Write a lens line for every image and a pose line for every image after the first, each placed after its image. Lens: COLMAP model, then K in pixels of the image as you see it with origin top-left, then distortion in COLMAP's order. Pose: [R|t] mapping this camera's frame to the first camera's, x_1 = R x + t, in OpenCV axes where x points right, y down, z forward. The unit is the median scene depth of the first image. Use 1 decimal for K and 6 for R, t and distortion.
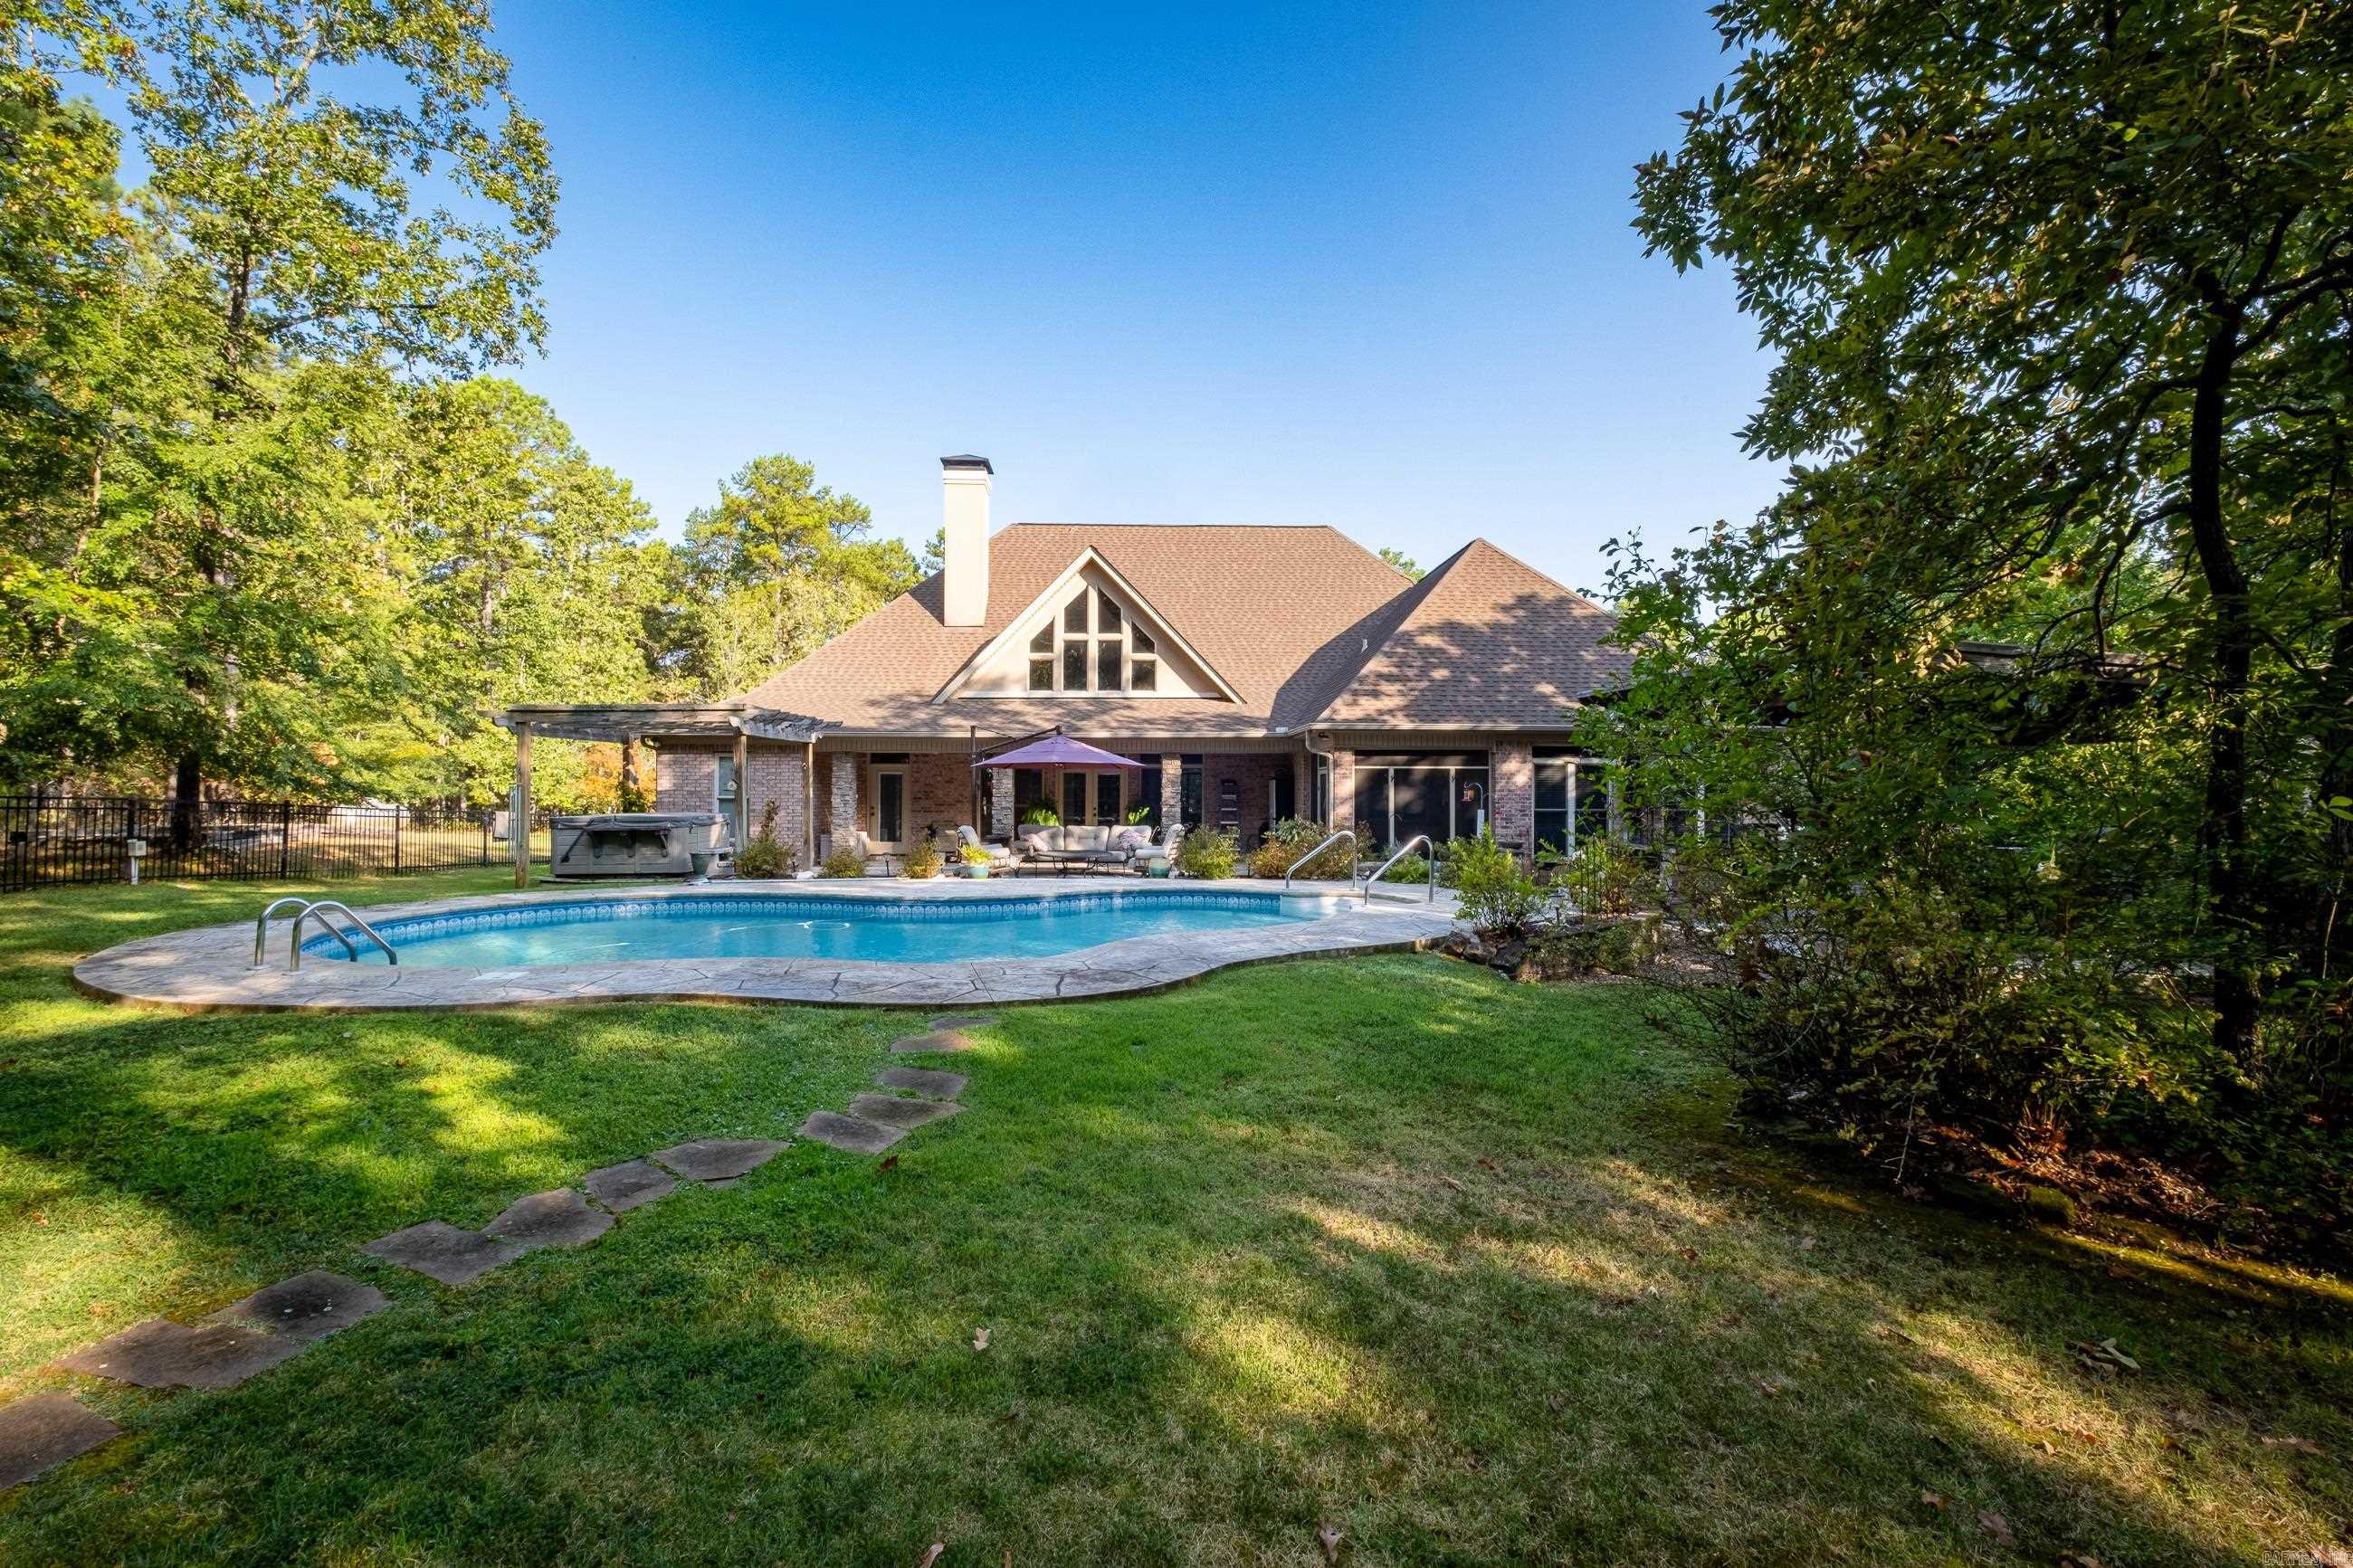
lens RADIAL K [[1072.0, 0, 1176.0], [0, 1072.0, 783.0], [0, 0, 1]] dist [-0.003671, -0.001176]
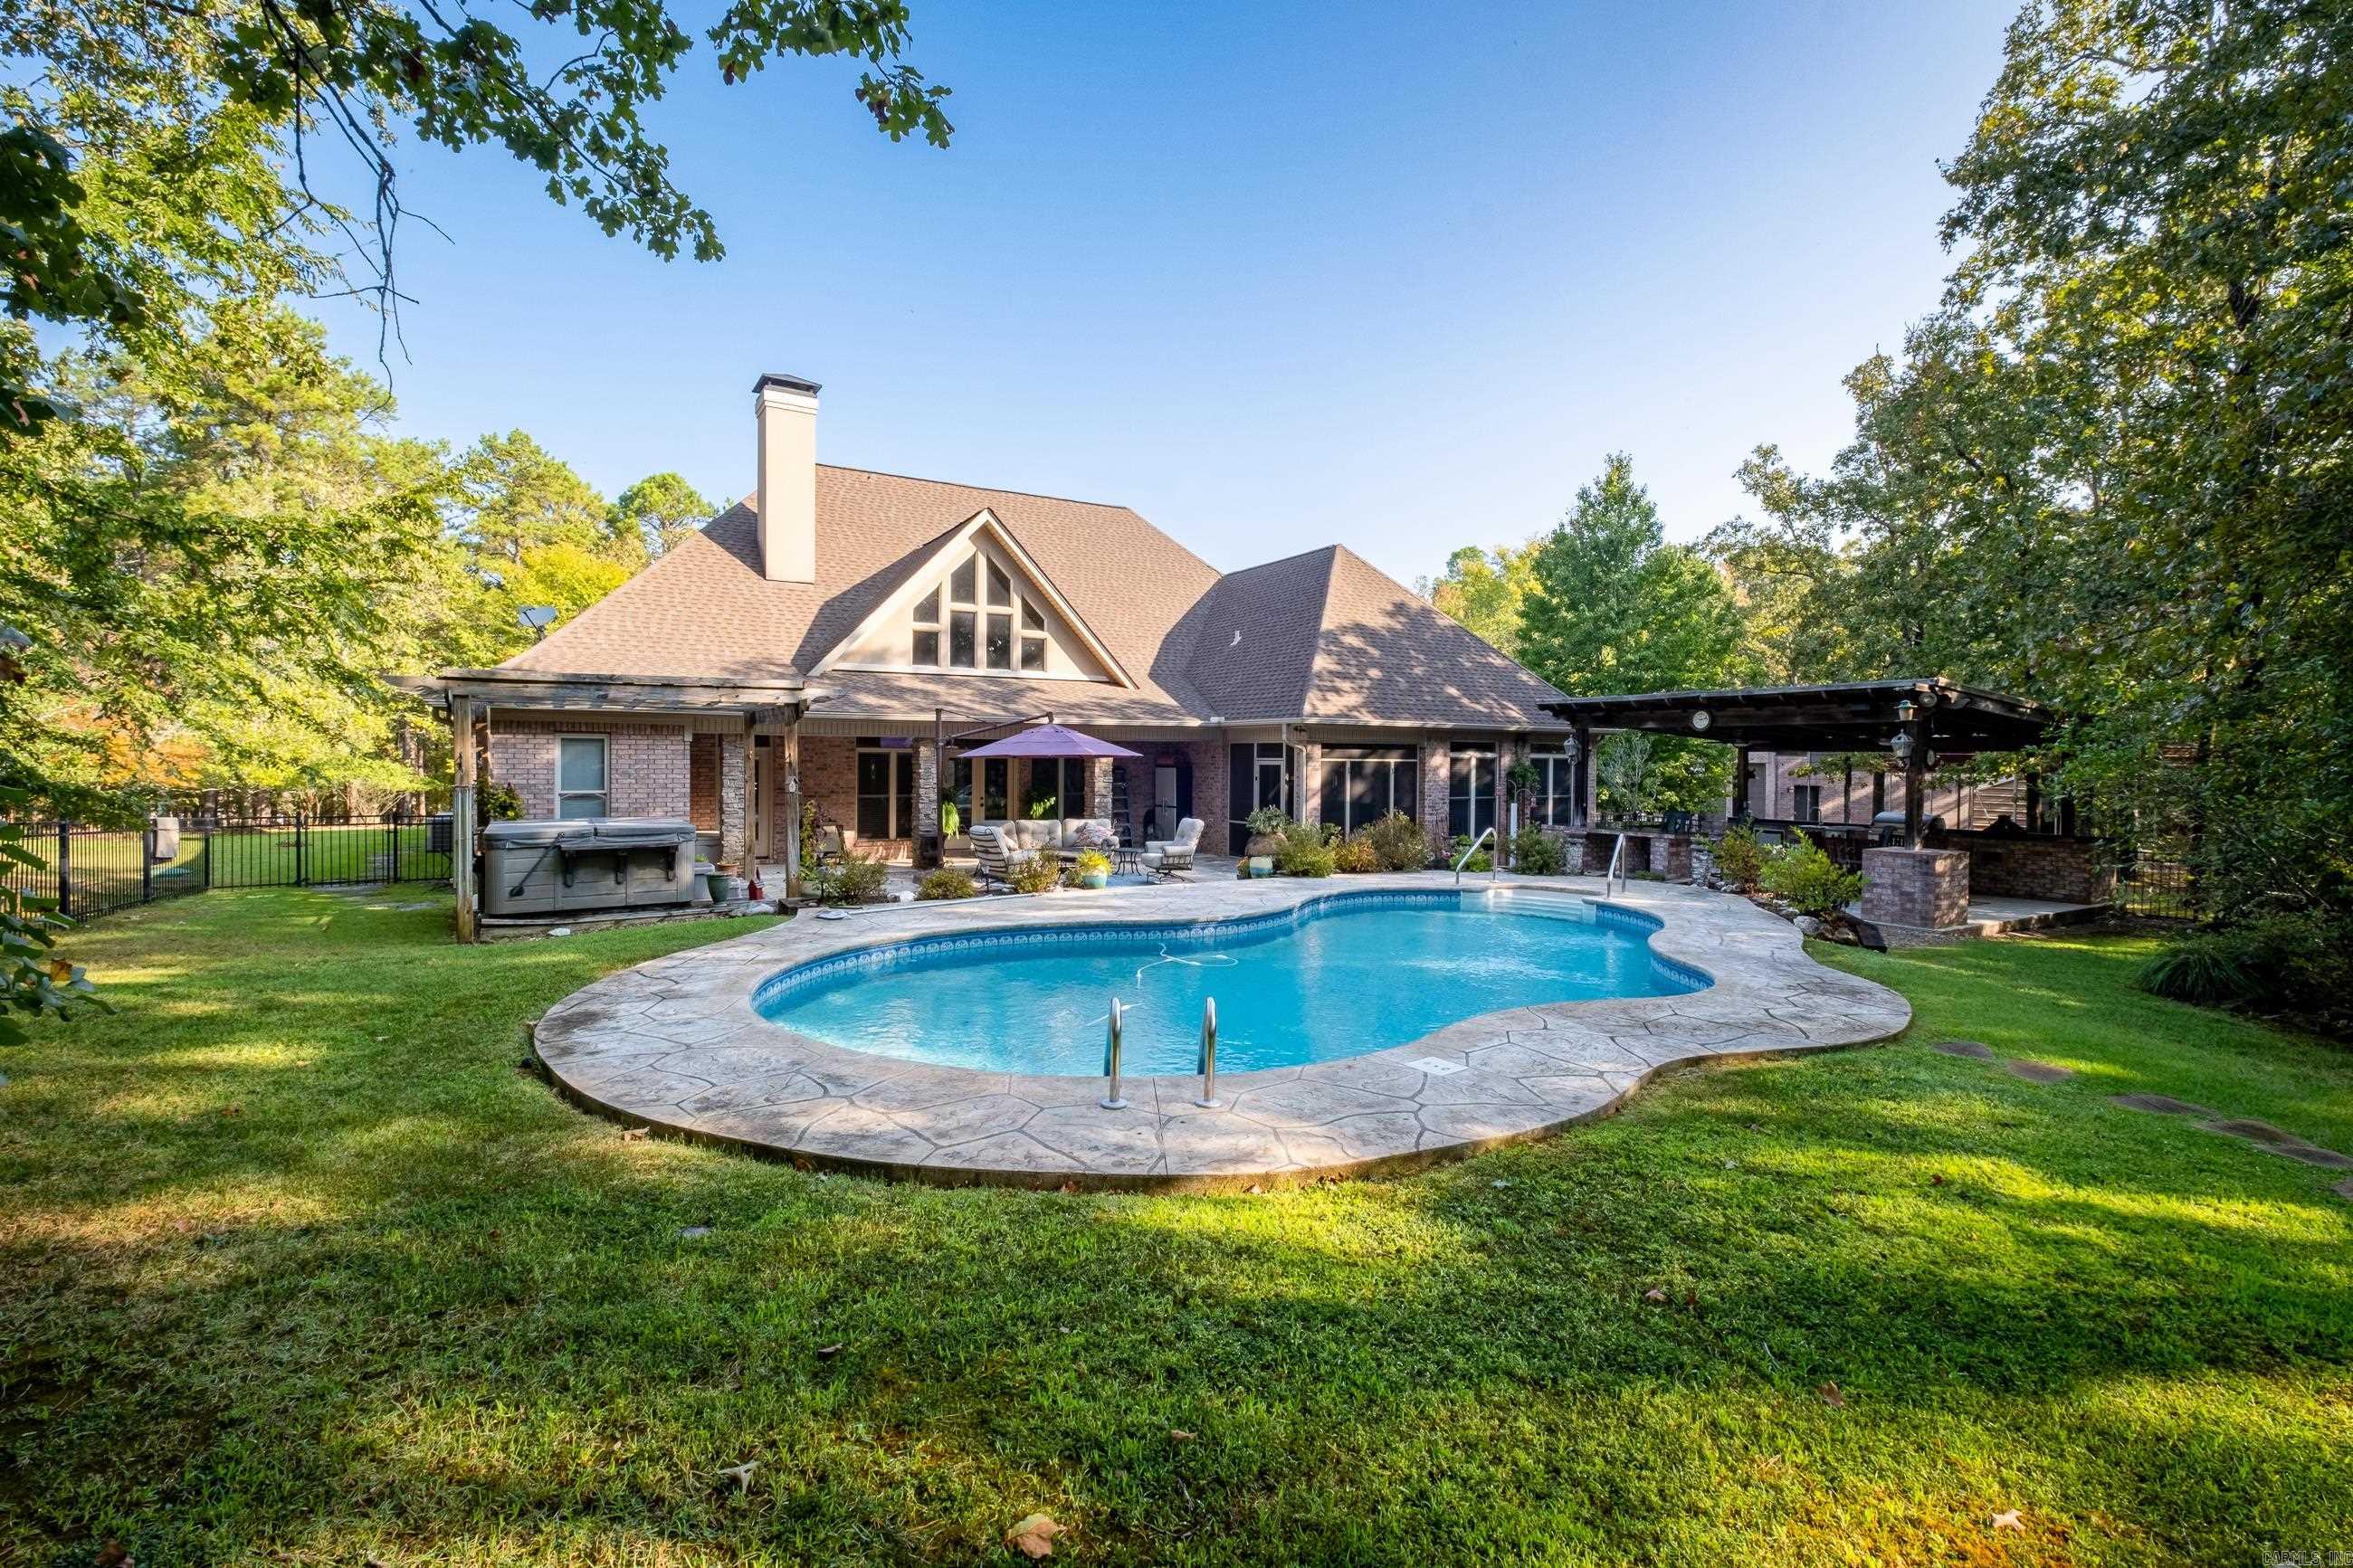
lens RADIAL K [[1072.0, 0, 1195.2], [0, 1072.0, 779.2], [0, 0, 1]] dist [-0.003671, -0.001176]
pose [[0.868229, -0.003013, 0.496154, -0.417306], [-0.008964, 0.999723, 0.021758, -0.016261], [-0.496082, -0.023338, 0.867962, 0.144155]]
